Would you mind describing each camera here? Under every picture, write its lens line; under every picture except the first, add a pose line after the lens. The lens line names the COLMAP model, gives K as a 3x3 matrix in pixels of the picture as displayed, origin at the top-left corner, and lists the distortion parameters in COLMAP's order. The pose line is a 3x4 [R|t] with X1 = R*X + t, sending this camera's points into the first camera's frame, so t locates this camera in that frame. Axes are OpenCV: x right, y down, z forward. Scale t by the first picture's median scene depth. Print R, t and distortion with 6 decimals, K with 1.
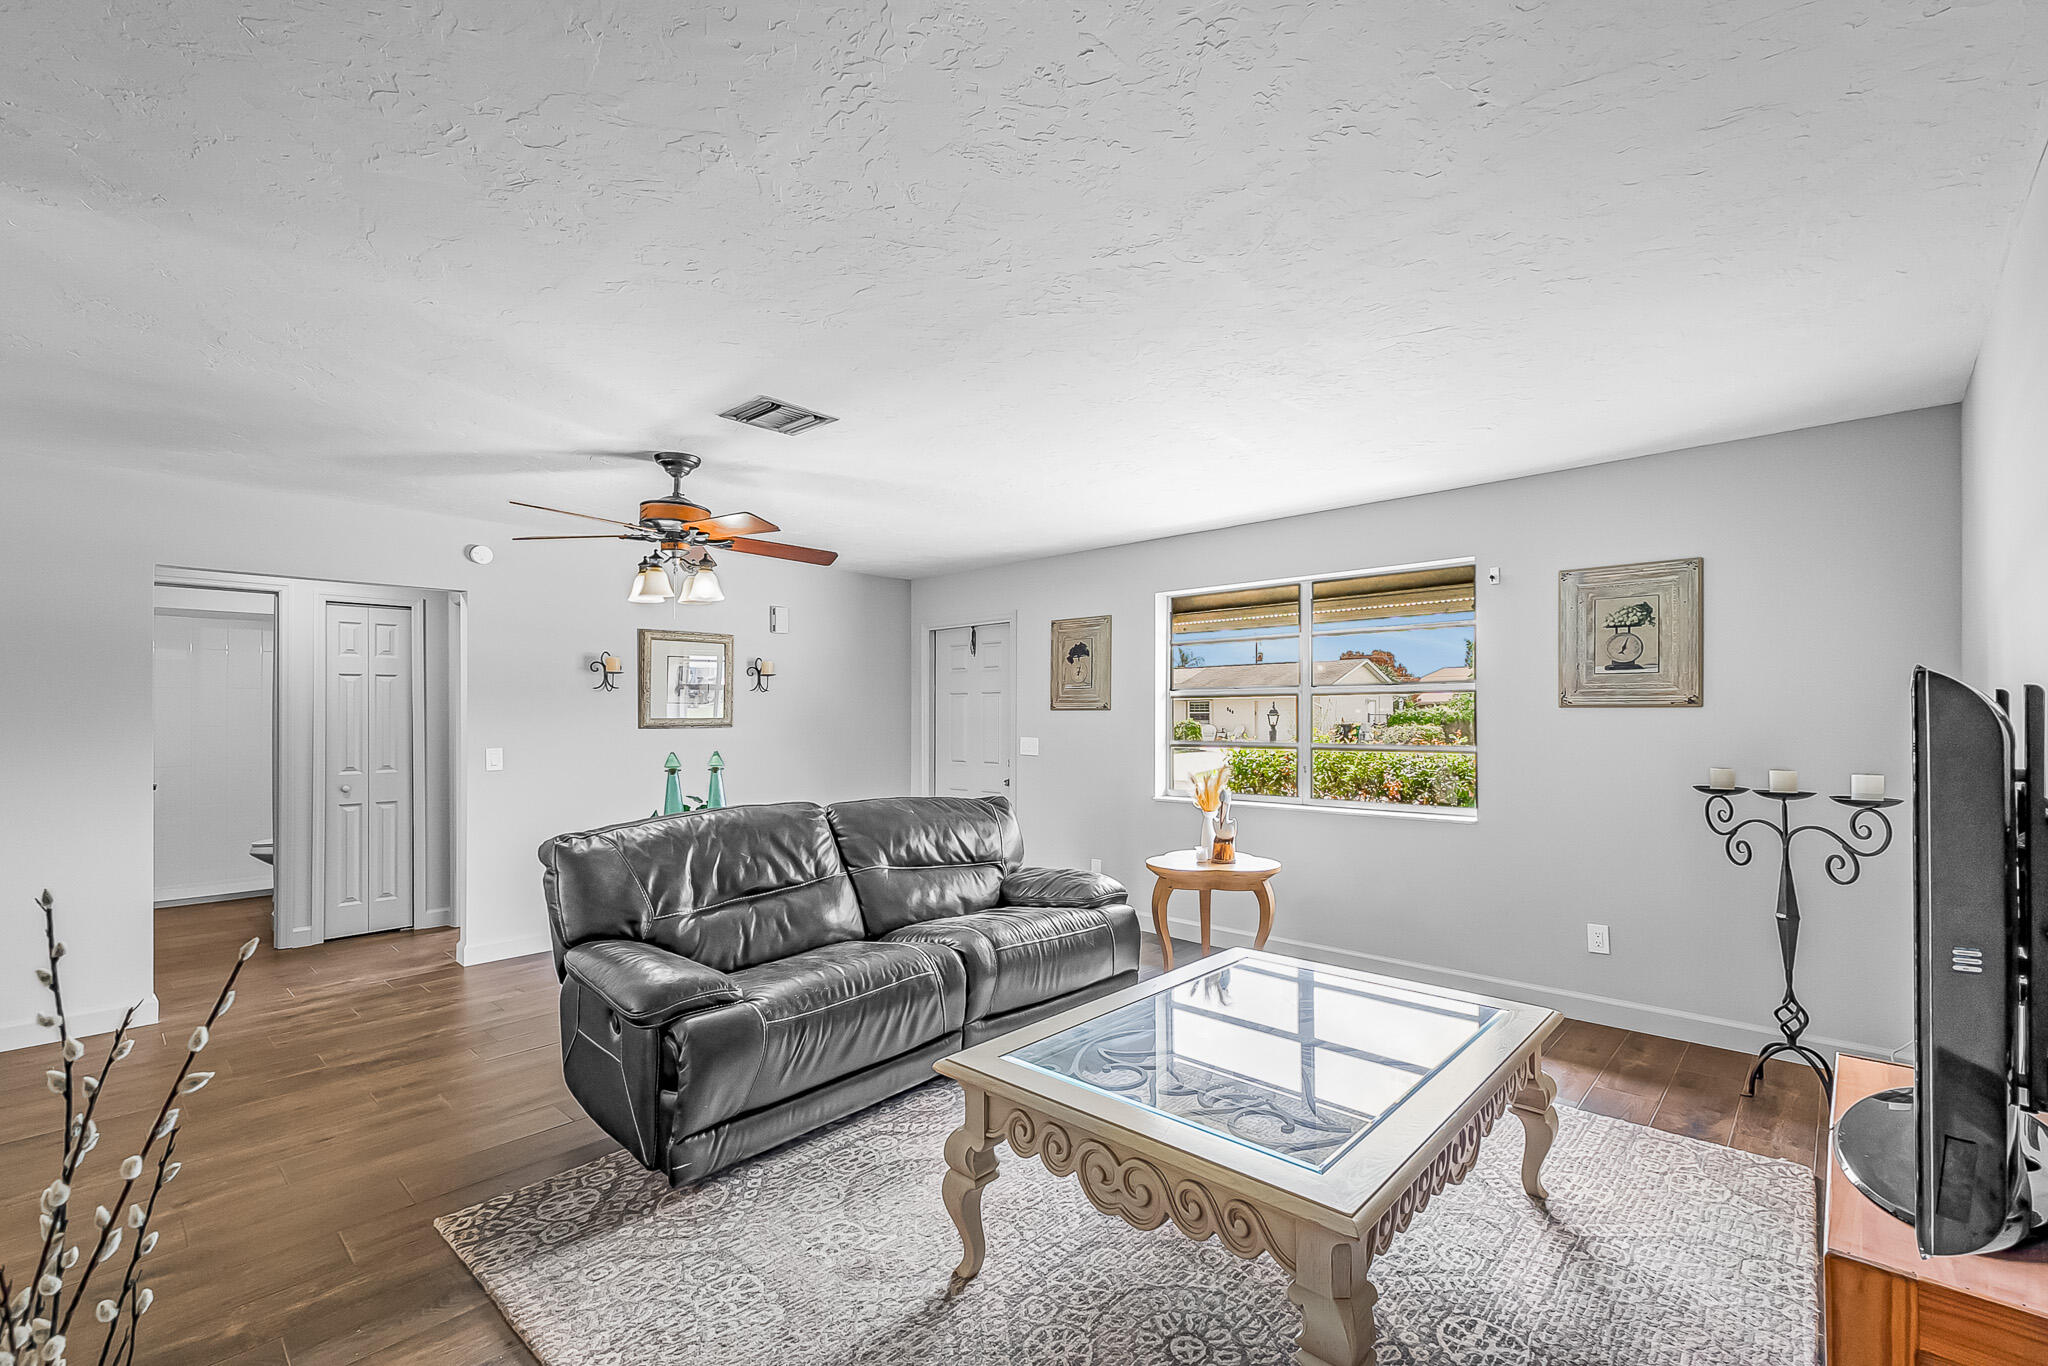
lens RADIAL K [[879.6, 0, 1047.9], [0, 879.6, 713.7], [0, 0, 1]] dist [0.020368, 0.000114]
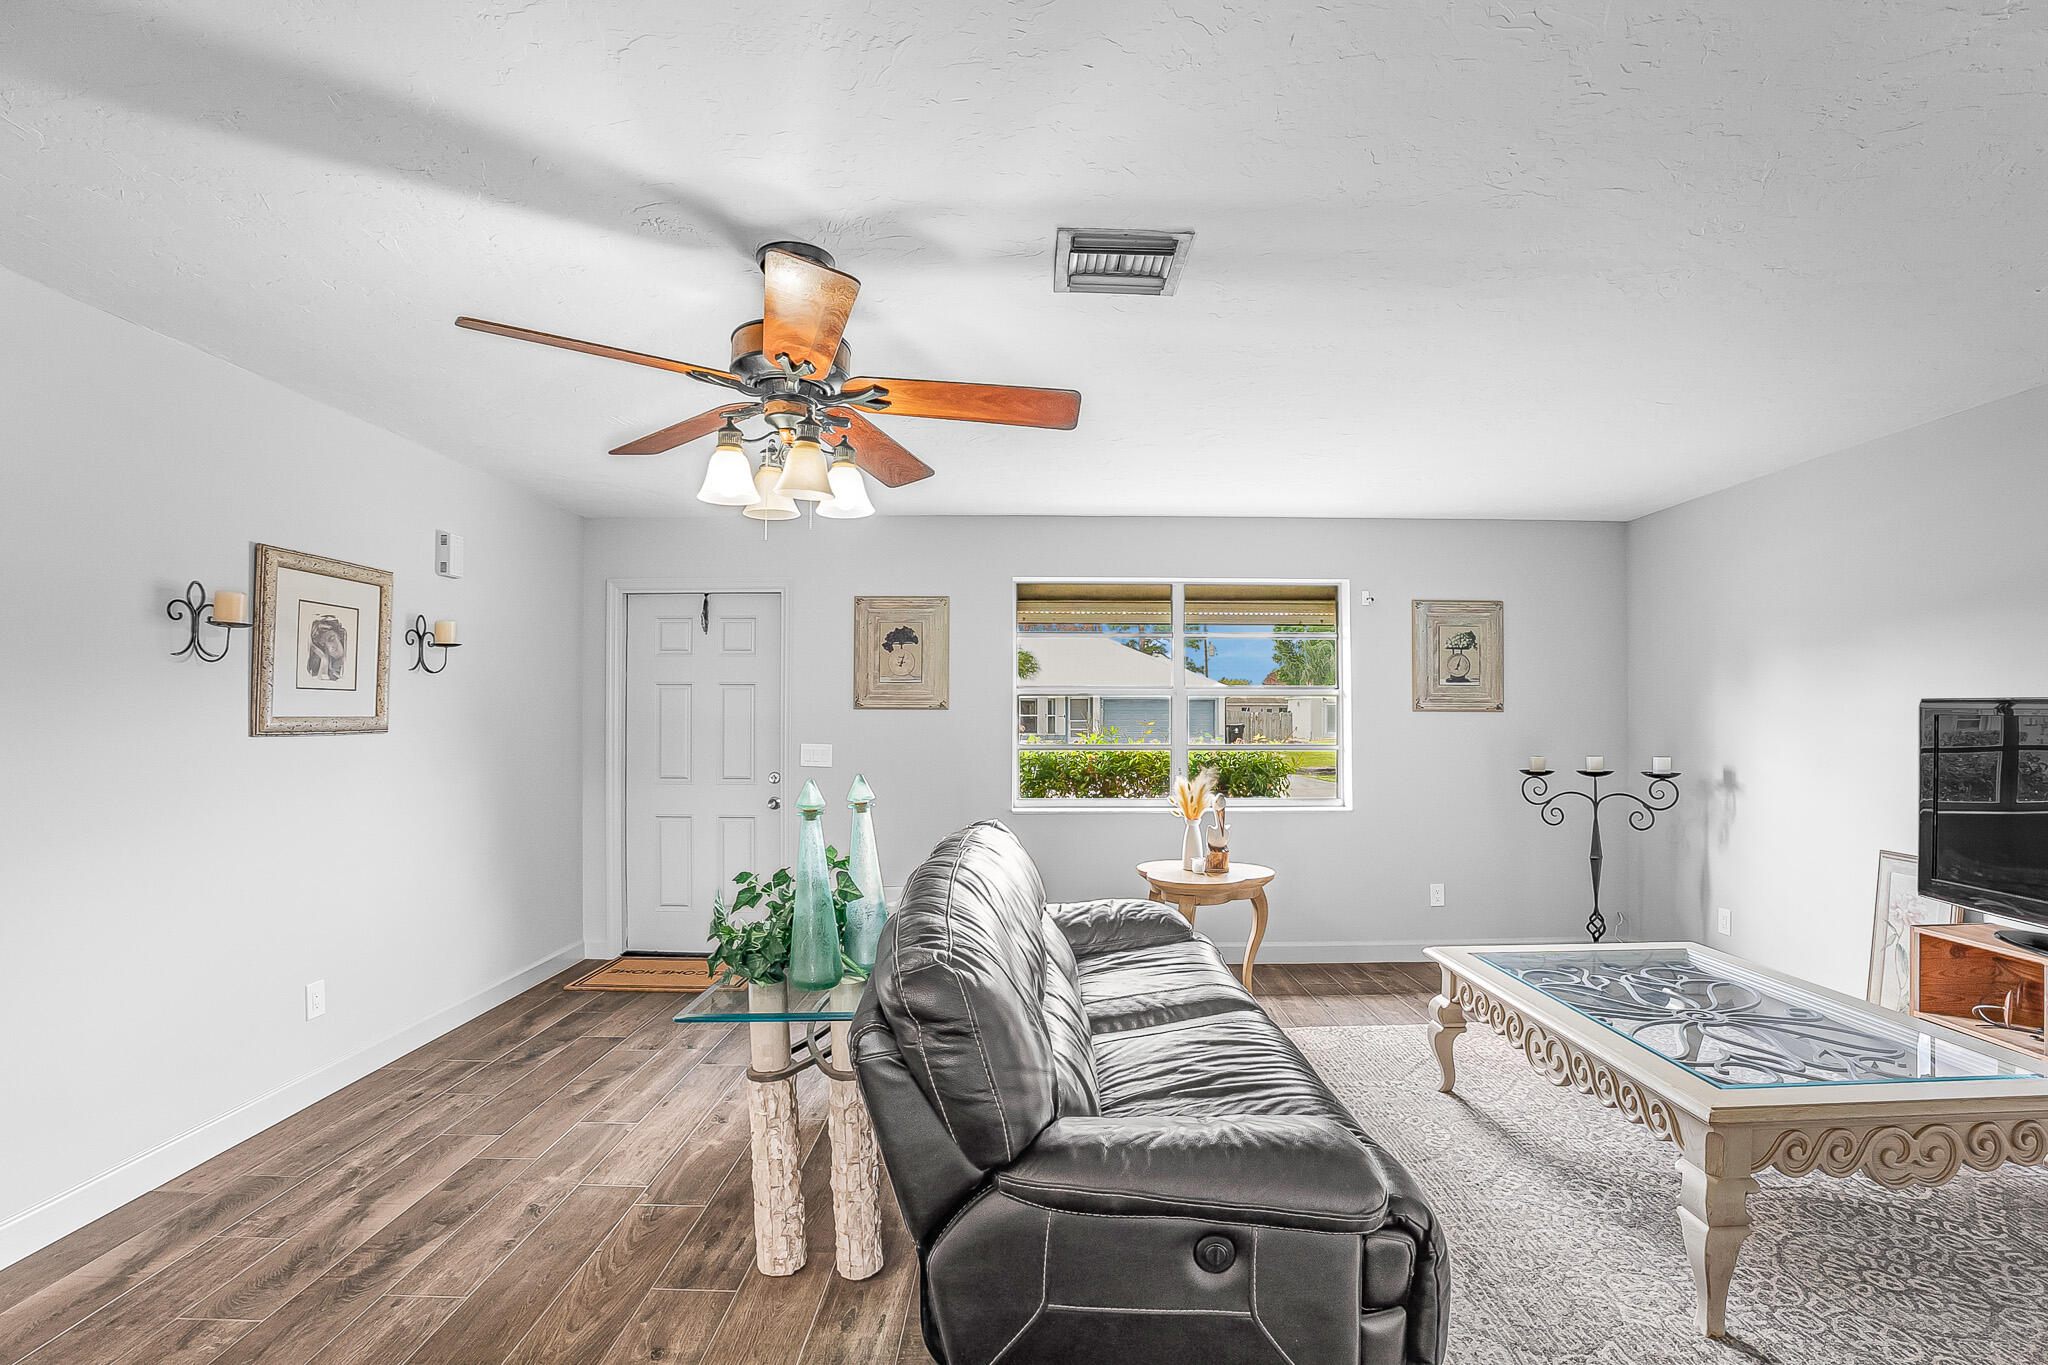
lens RADIAL K [[905.9, 0, 1048.7], [0, 905.9, 707.7], [0, 0, 1]] dist [-0.055285, 0.000432]
pose [[0.732395, 0.010713, 0.680796, -0.638641], [-0.005465, 0.999936, -0.009856, 0.003008], [-0.680859, 0.003498, 0.732407, 0.439248]]
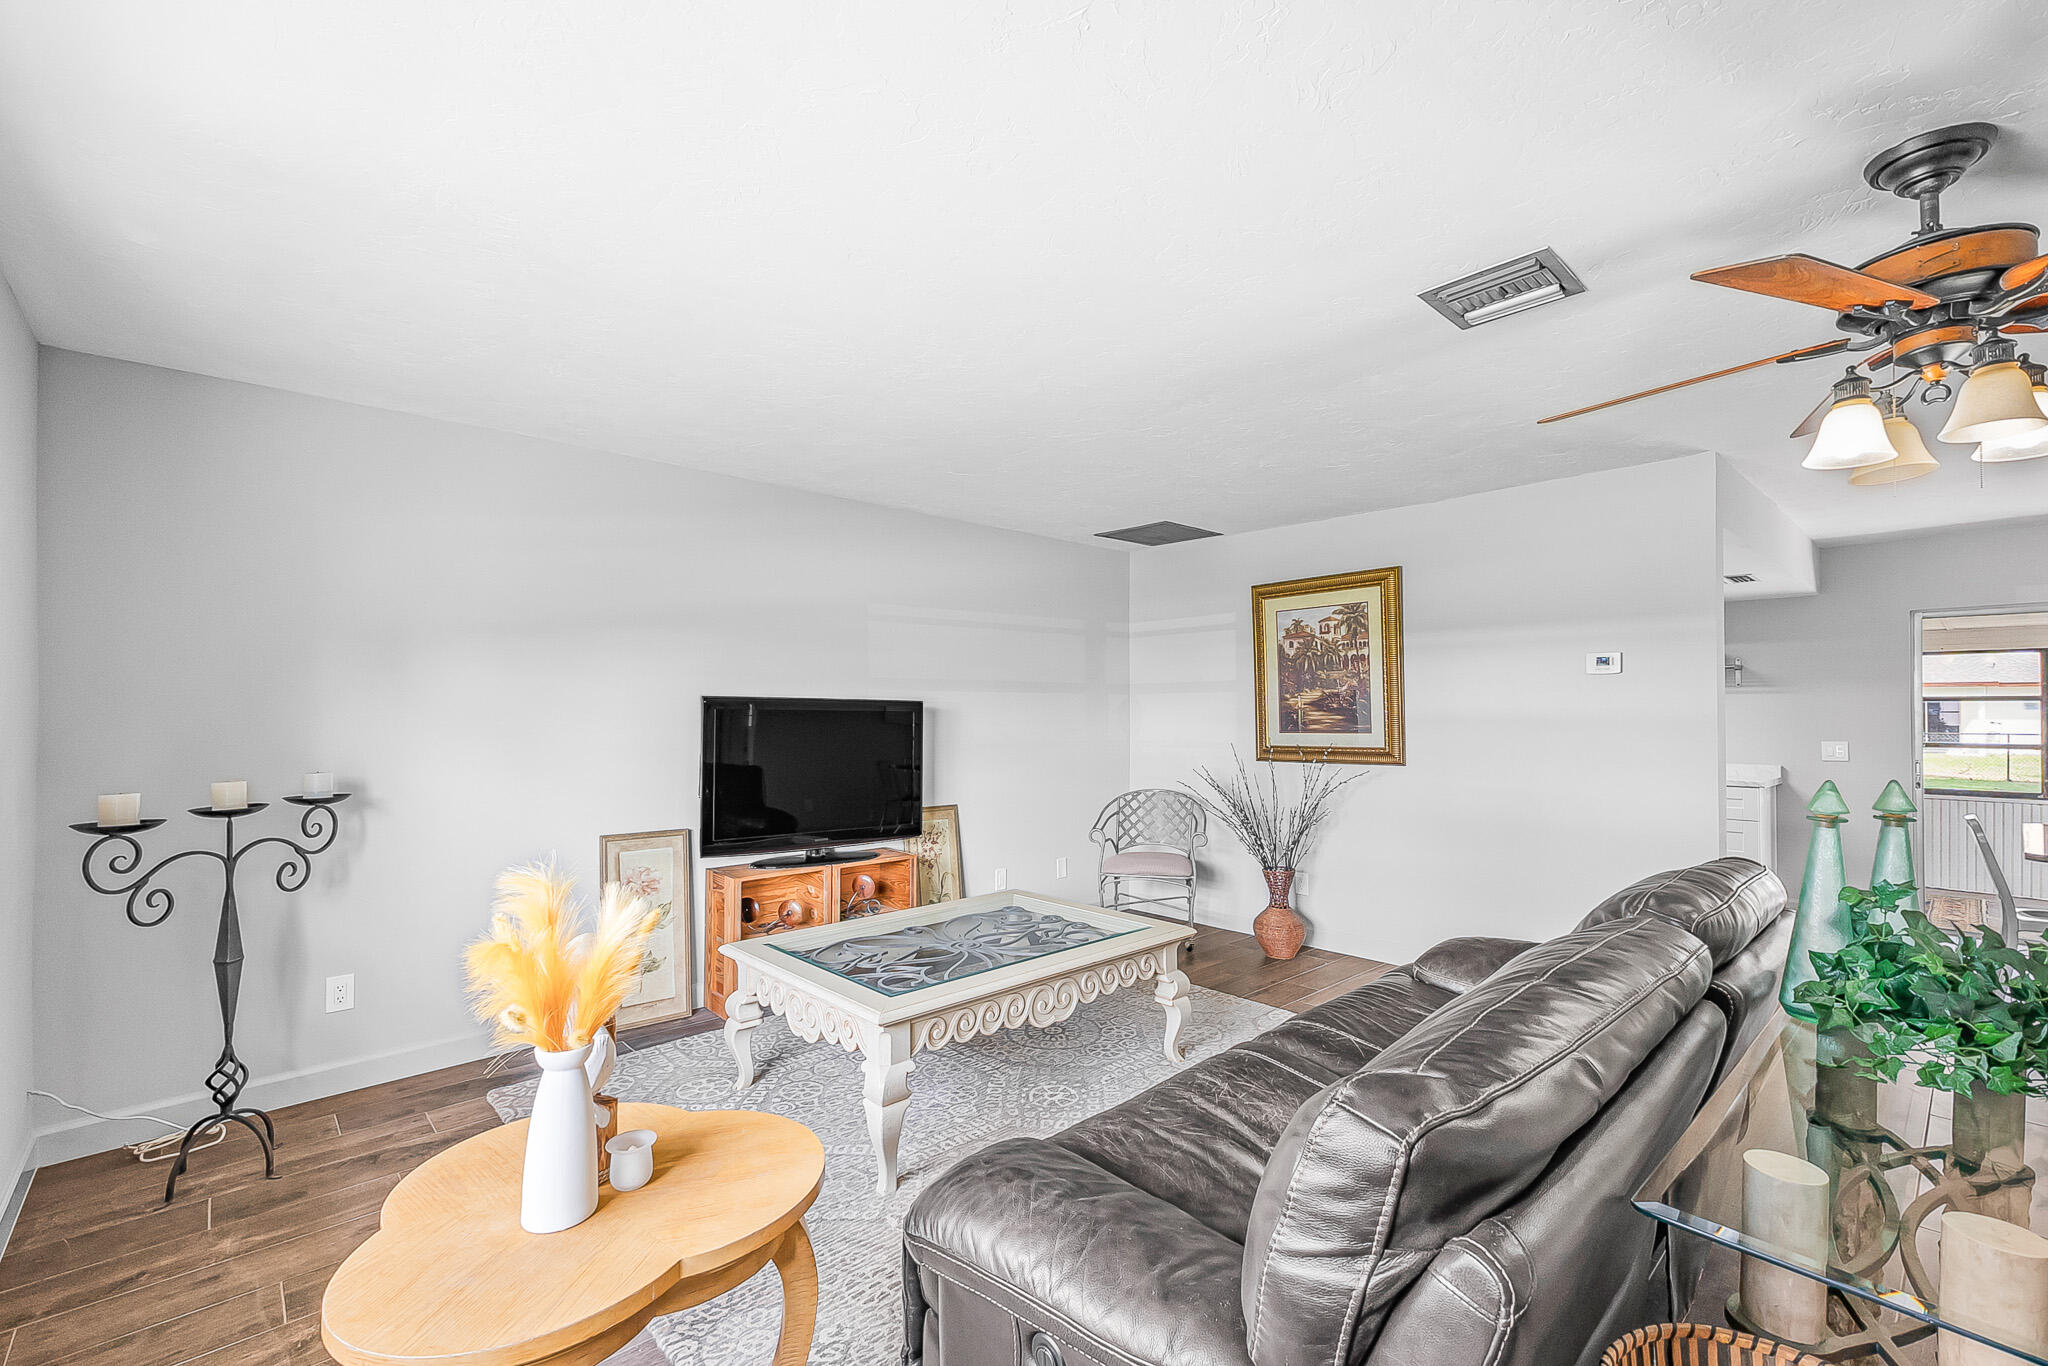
lens RADIAL K [[879.6, 0, 1047.9], [0, 879.6, 713.7], [0, 0, 1]] dist [0.020368, 0.000114]
pose [[-0.997680, 0.003486, 0.067994, 0.014885], [0.003467, 0.999994, -0.000398, 0.003597], [-0.067995, -0.000162, -0.997686, 1.409269]]
